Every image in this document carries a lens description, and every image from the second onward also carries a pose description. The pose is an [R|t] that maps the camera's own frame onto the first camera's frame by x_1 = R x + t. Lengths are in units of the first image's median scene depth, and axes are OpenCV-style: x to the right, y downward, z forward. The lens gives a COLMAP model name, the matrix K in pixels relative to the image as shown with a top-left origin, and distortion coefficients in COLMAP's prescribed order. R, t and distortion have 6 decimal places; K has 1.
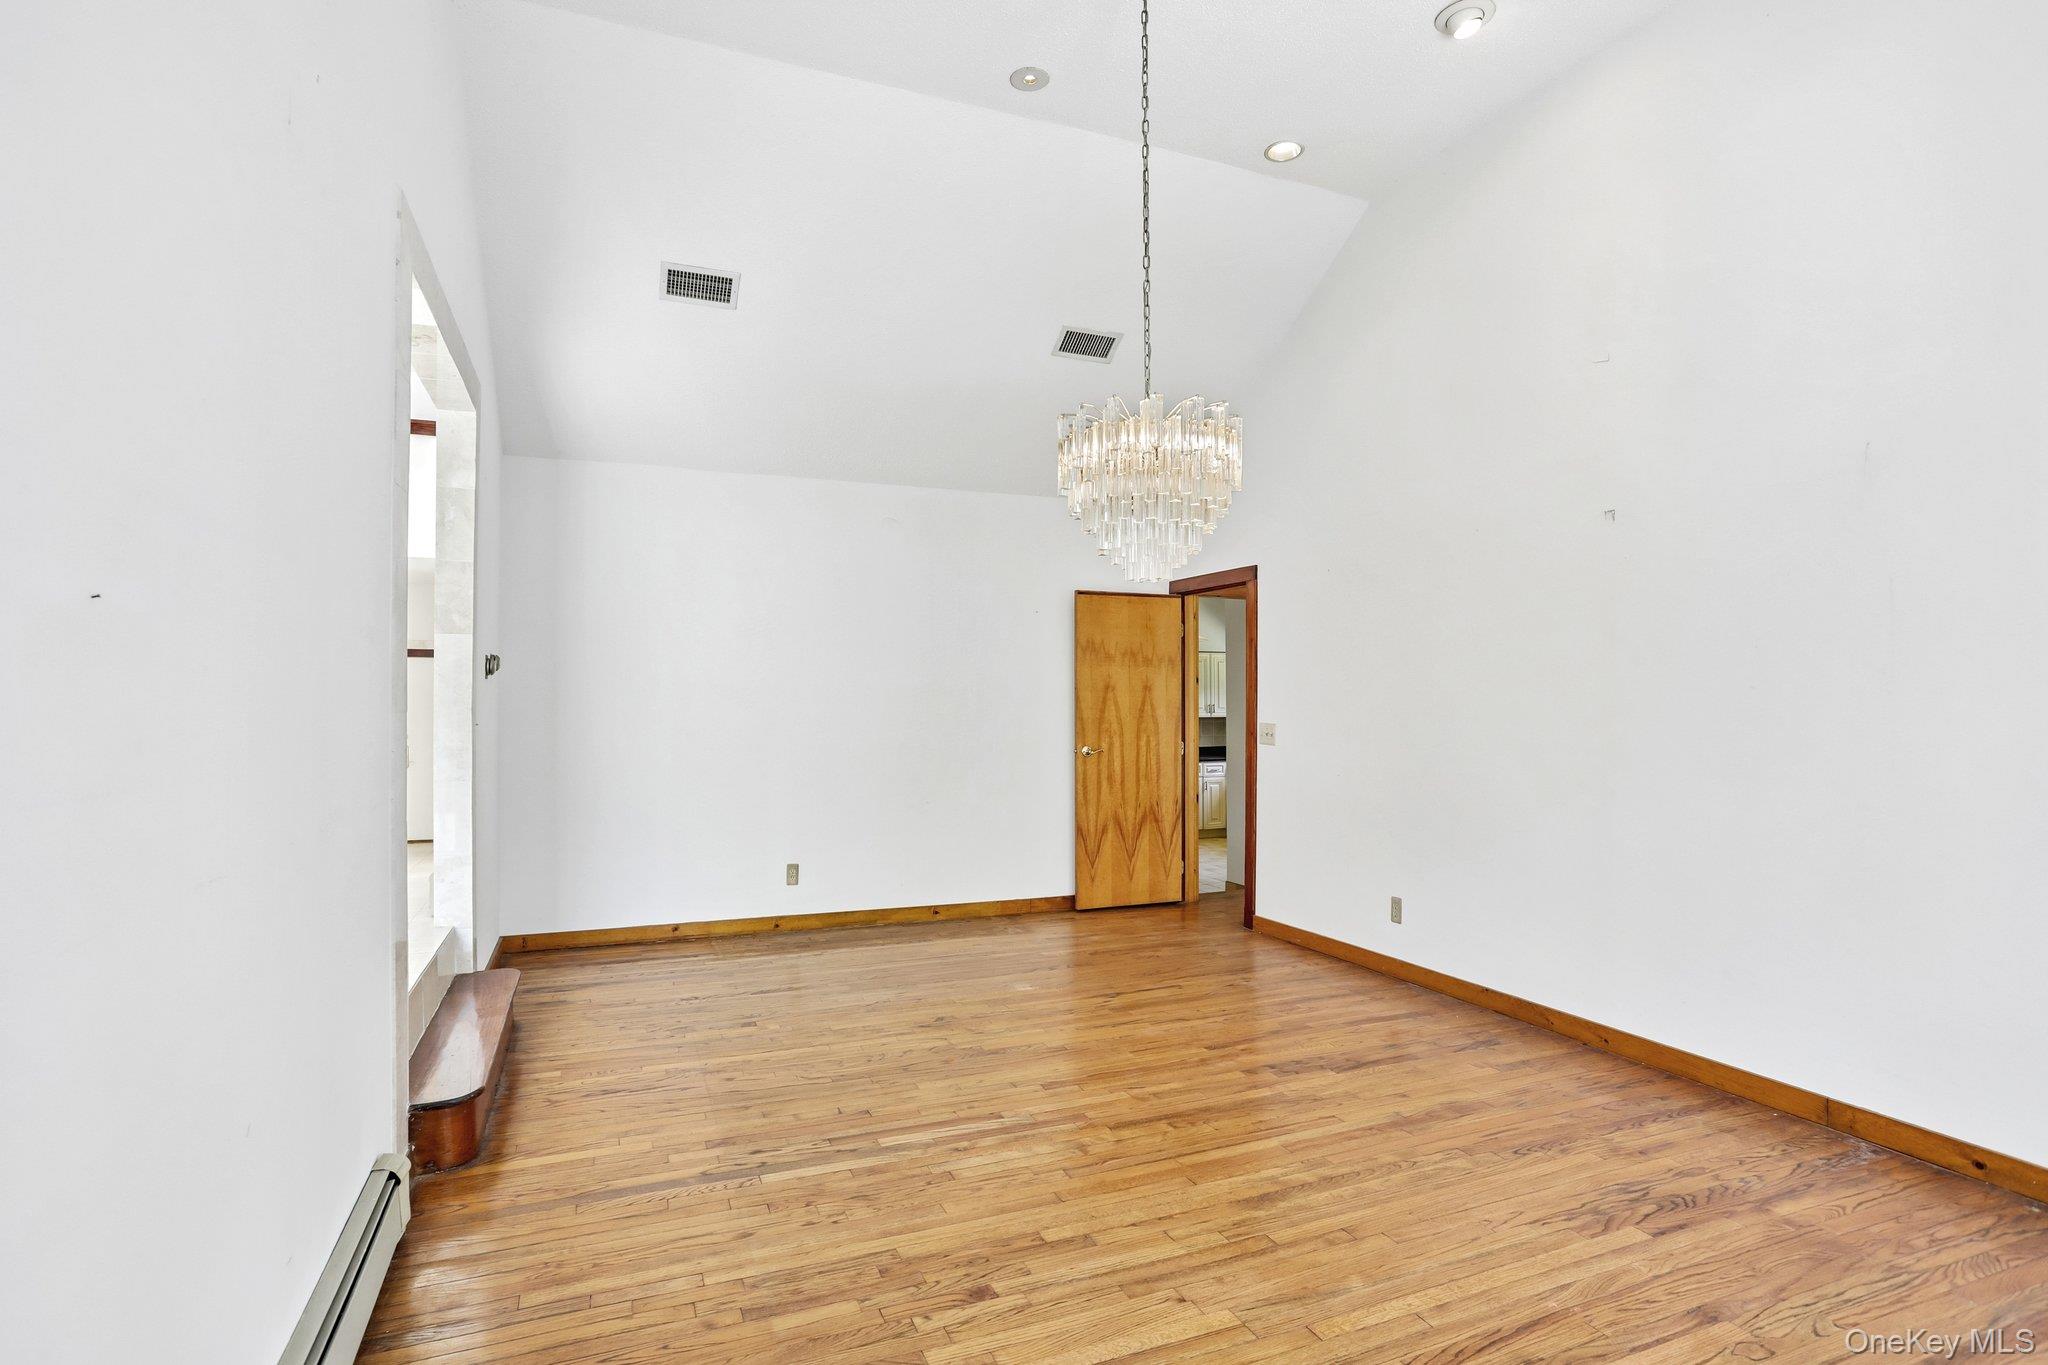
lens RADIAL K [[1013.3, 0, 1004.0], [0, 1013.3, 687.4], [0, 0, 1]] dist [-0.058933, 0.025938]
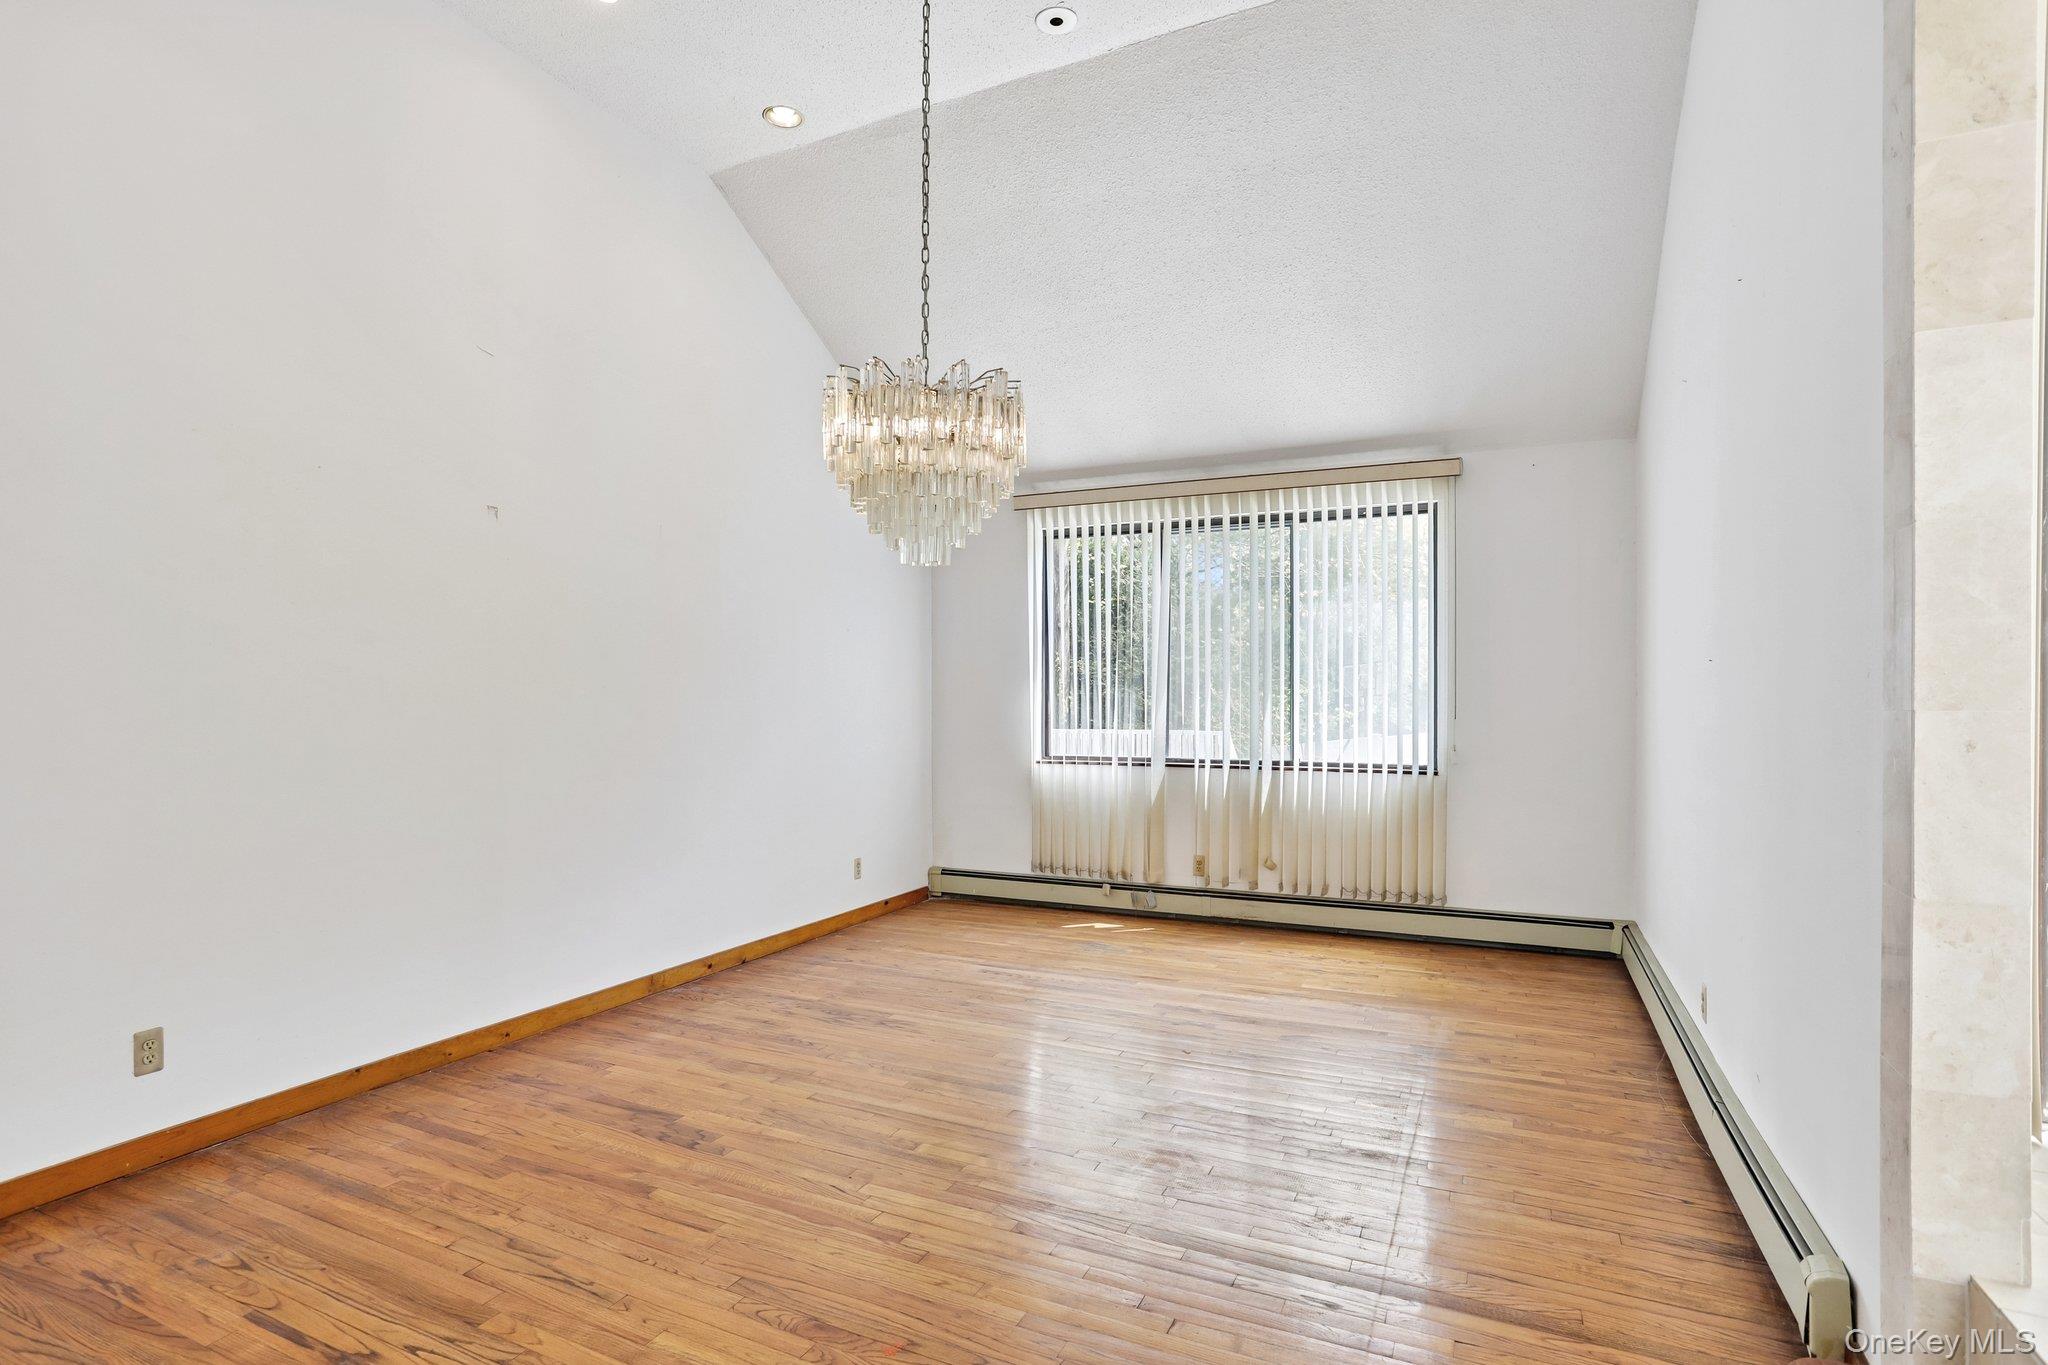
lens RADIAL K [[1013.3, 0, 1018.2], [0, 1013.3, 690.4], [0, 0, 1]] dist [-0.058933, 0.025938]
pose [[-0.675561, 0.007880, 0.737262, -0.335321], [-0.007232, 0.999824, -0.017313, 0.013119], [-0.737269, -0.017027, -0.675385, 0.884931]]
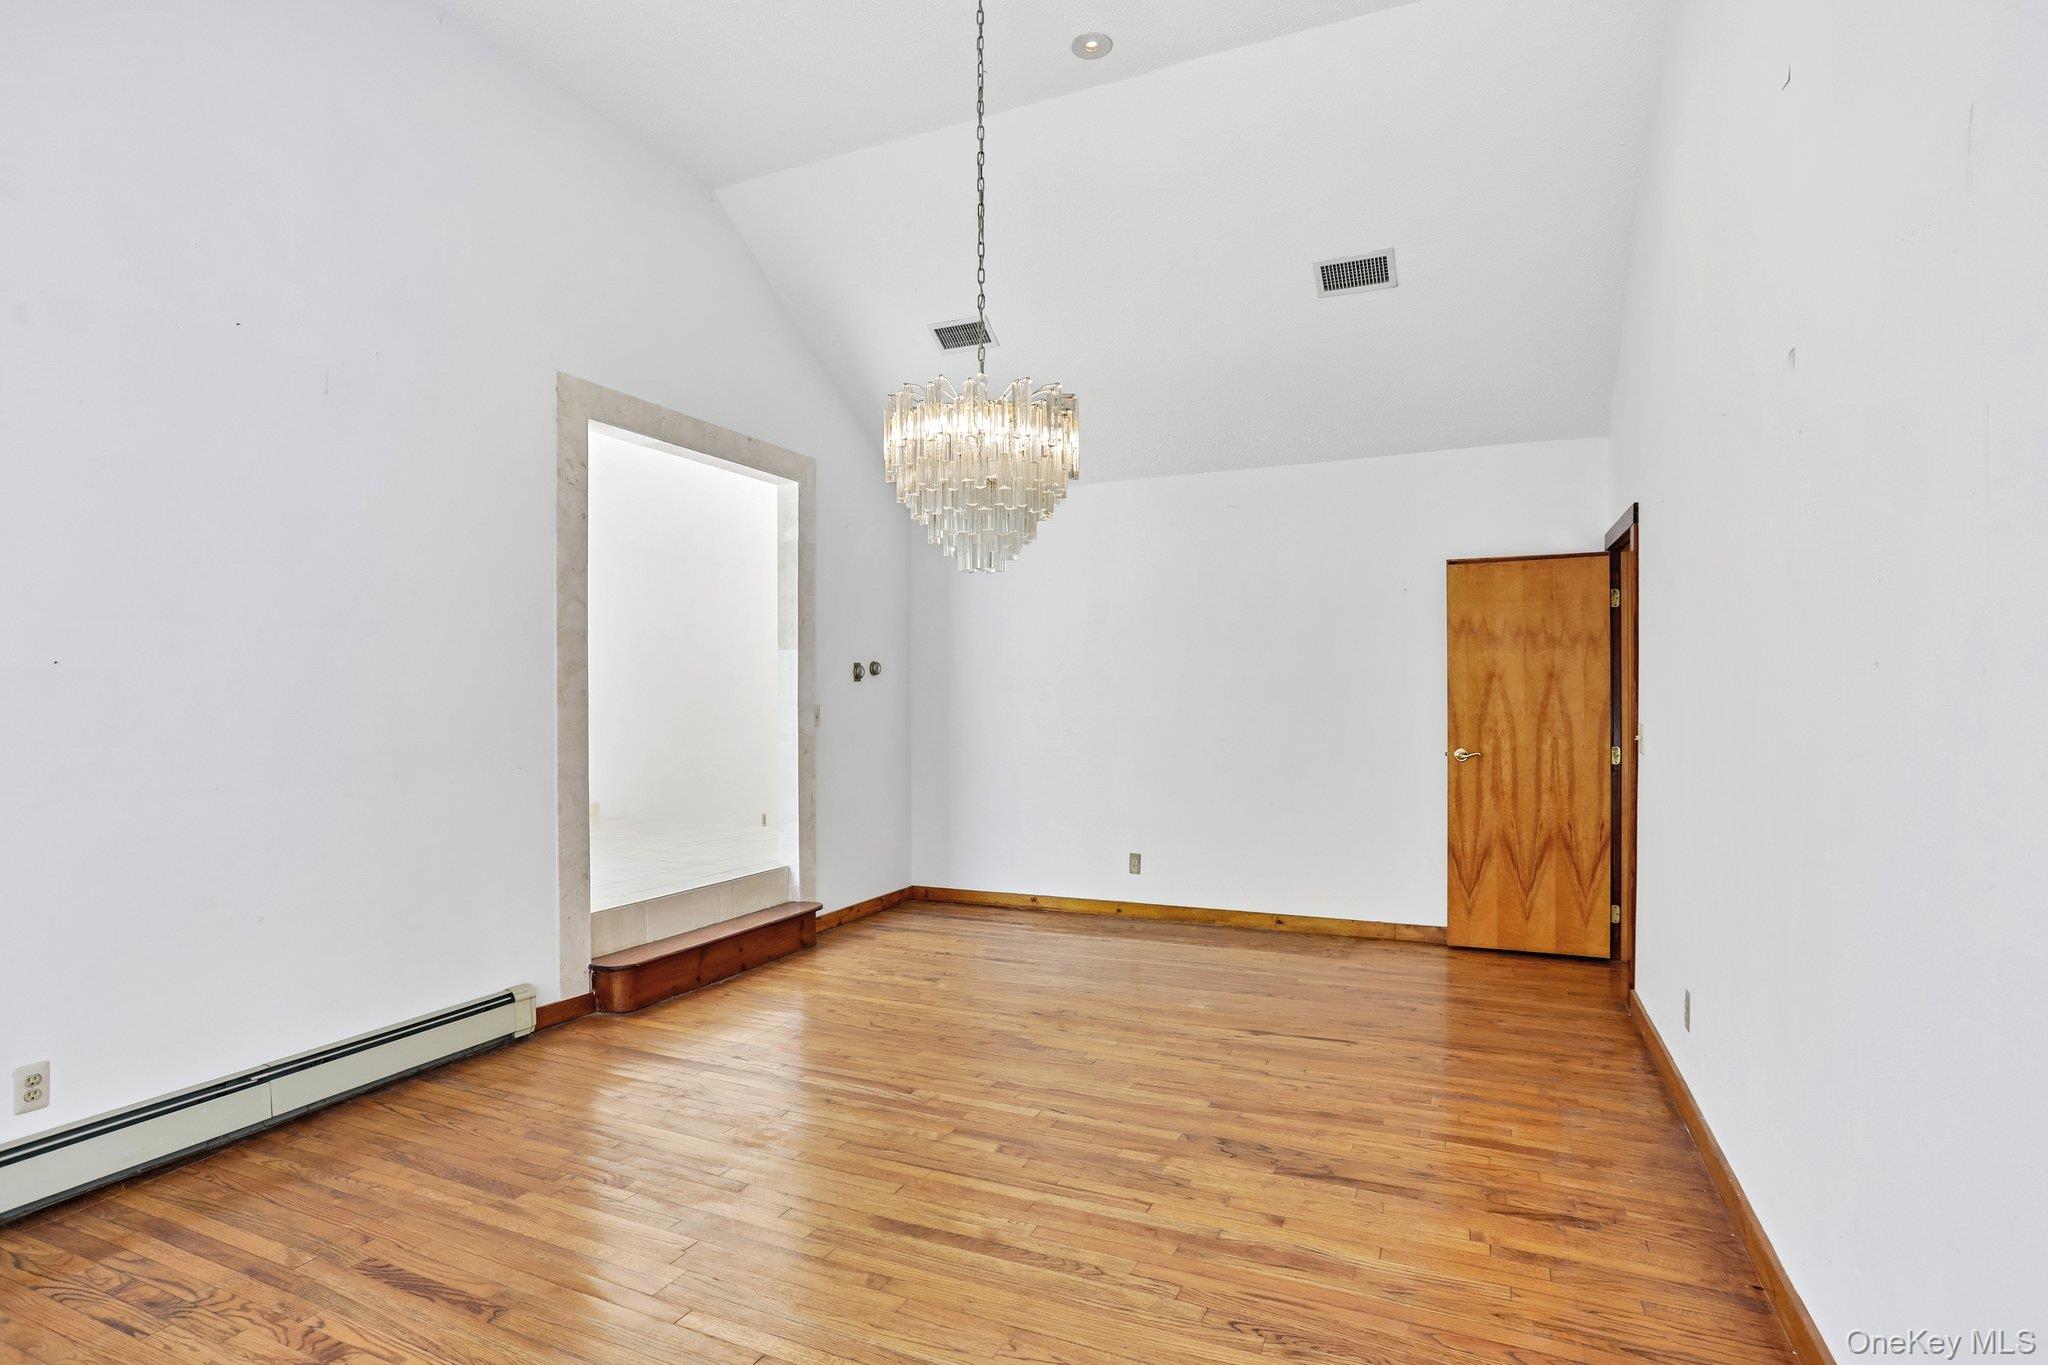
lens RADIAL K [[1013.3, 0, 1018.0], [0, 1013.3, 691.4], [0, 0, 1]] dist [-0.058933, 0.025938]
pose [[0.687797, -0.011081, -0.725818, 0.488304], [0.019245, 0.999810, 0.002973, 0.002724], [0.725648, -0.016013, 0.687880, 0.208243]]
